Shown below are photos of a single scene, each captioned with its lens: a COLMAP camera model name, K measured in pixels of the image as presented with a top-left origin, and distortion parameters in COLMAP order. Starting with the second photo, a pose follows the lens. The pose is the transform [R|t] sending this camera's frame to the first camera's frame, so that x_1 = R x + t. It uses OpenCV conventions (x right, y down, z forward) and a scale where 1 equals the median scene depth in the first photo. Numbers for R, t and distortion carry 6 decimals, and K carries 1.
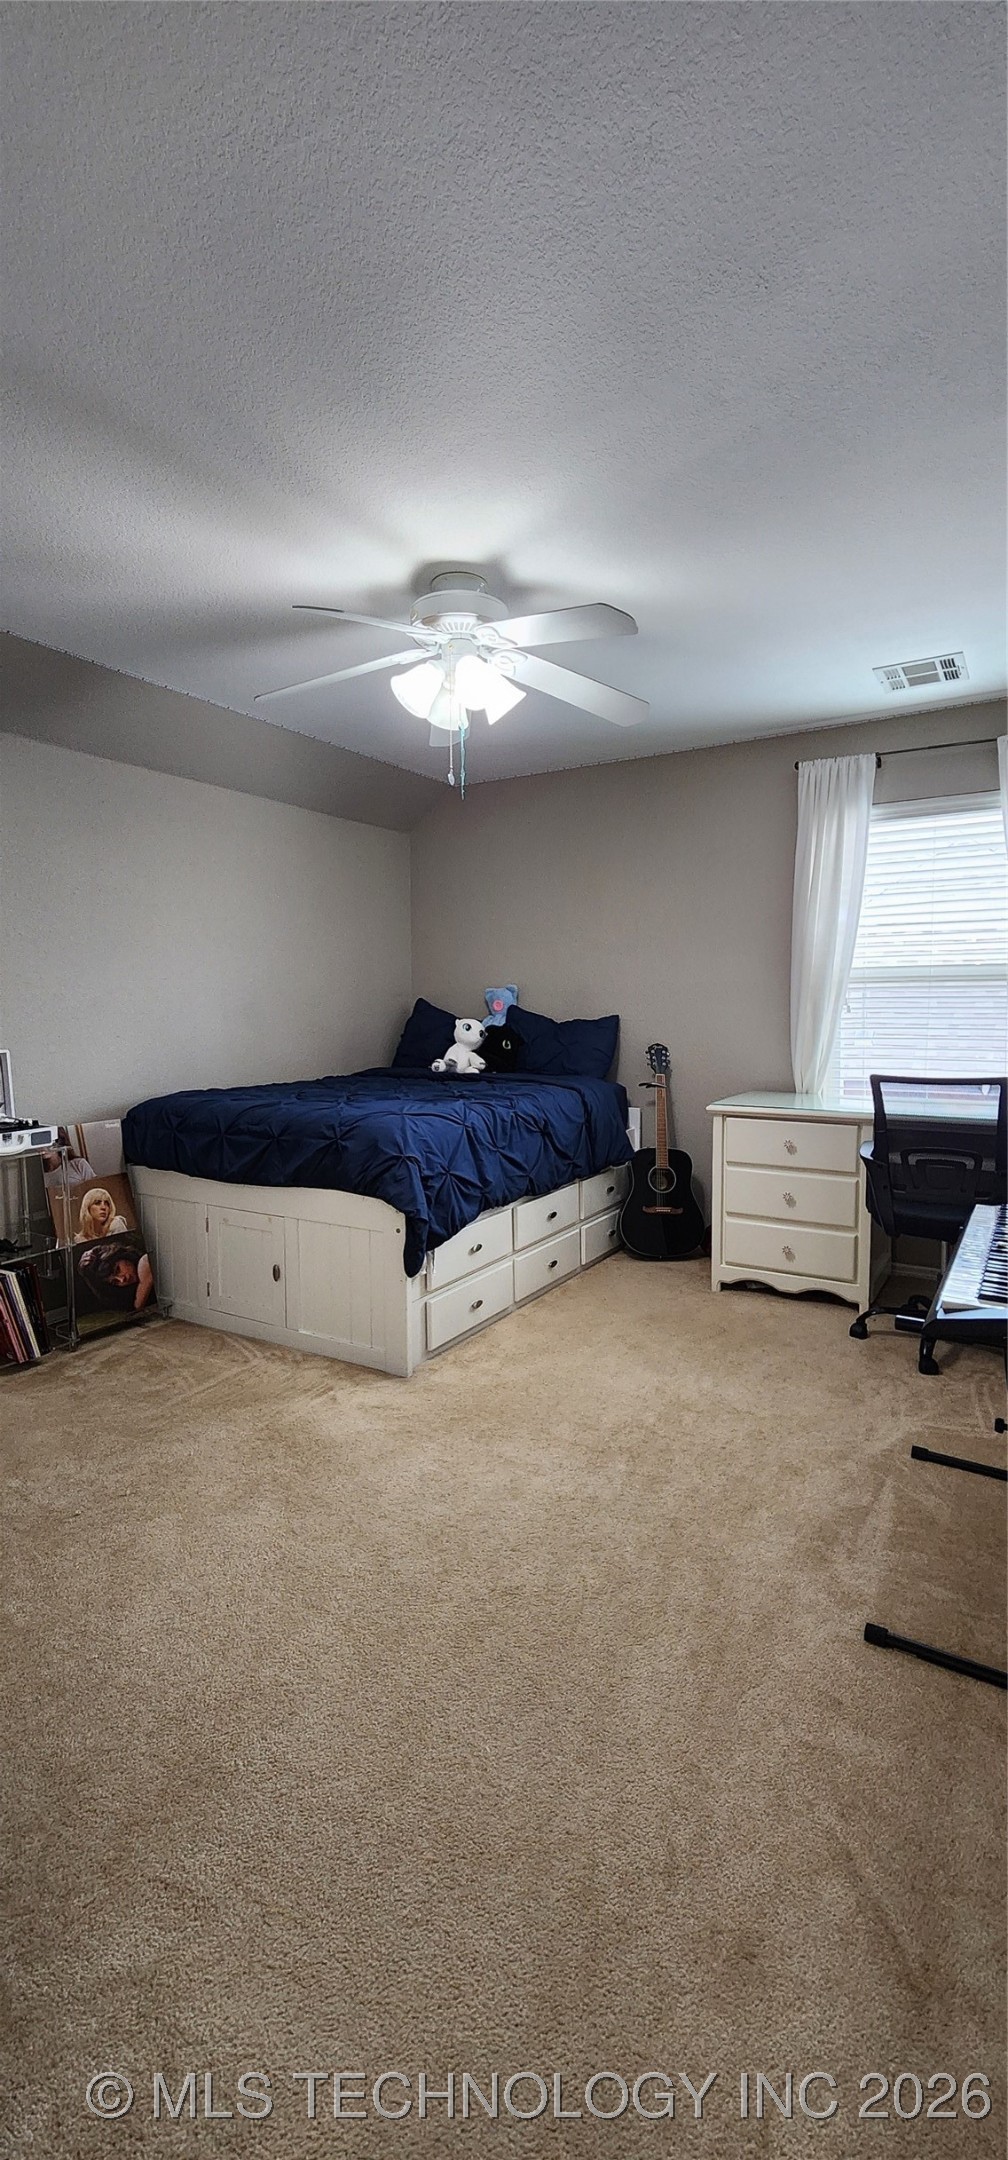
lens RADIAL K [[888.4, 0, 515.6], [0, 888.4, 1061.1], [0, 0, 1]] dist [0.002106, -0.001200]
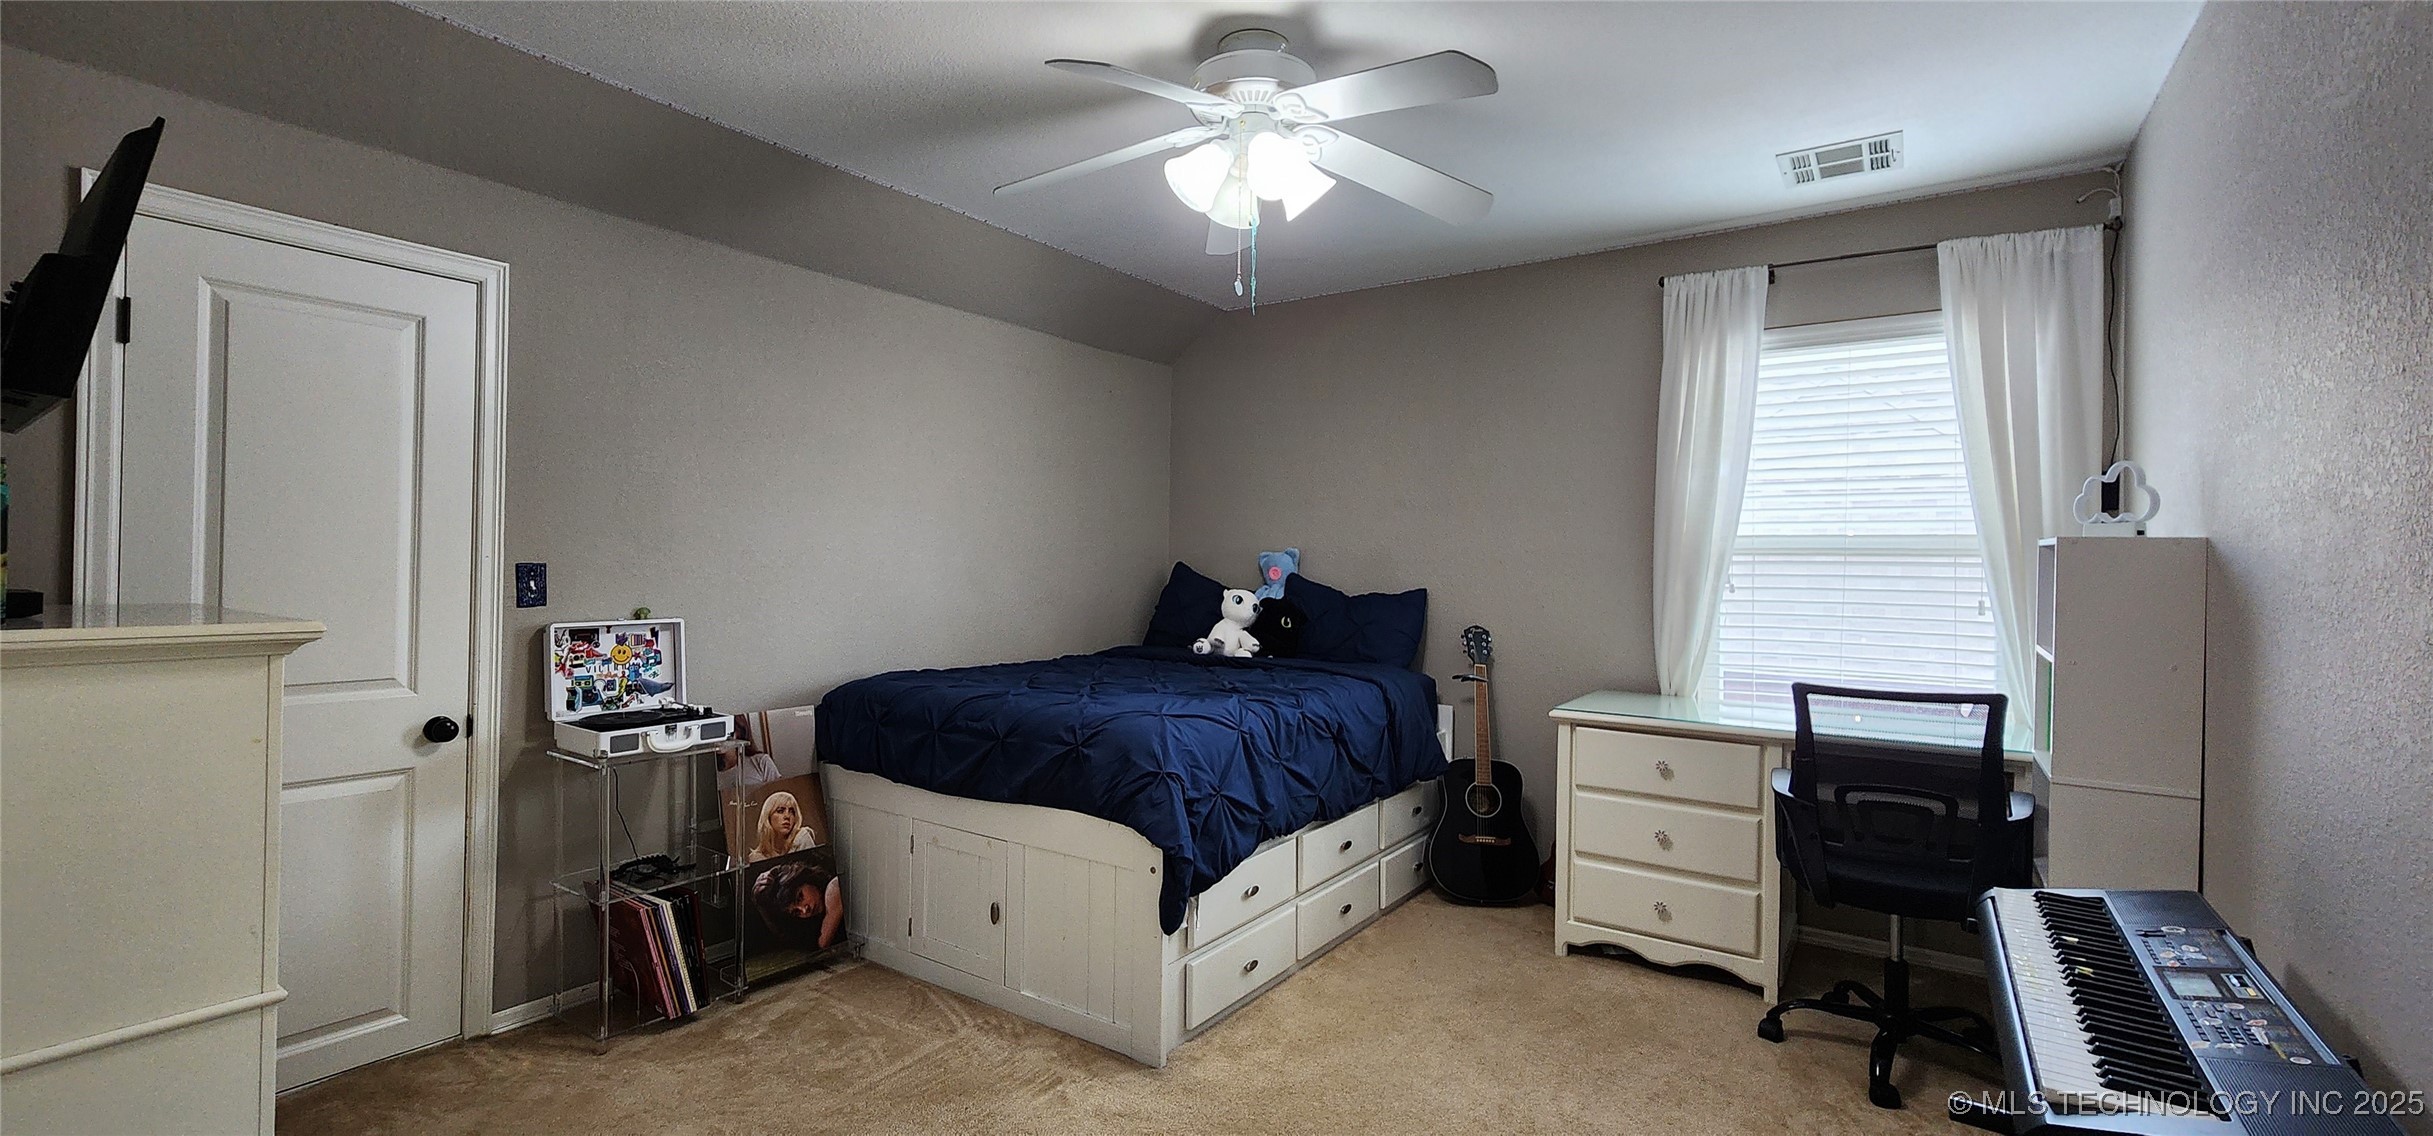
lens RADIAL K [[1000.7, 0, 1205.6], [0, 1000.7, 567.0], [0, 0, 1]] dist [0.002106, -0.001200]
pose [[0.997399, 0.019801, -0.069311, -0.029408], [-0.024042, 0.997854, -0.060900, -0.016227], [0.067957, 0.062408, 0.995734, 0.116802]]
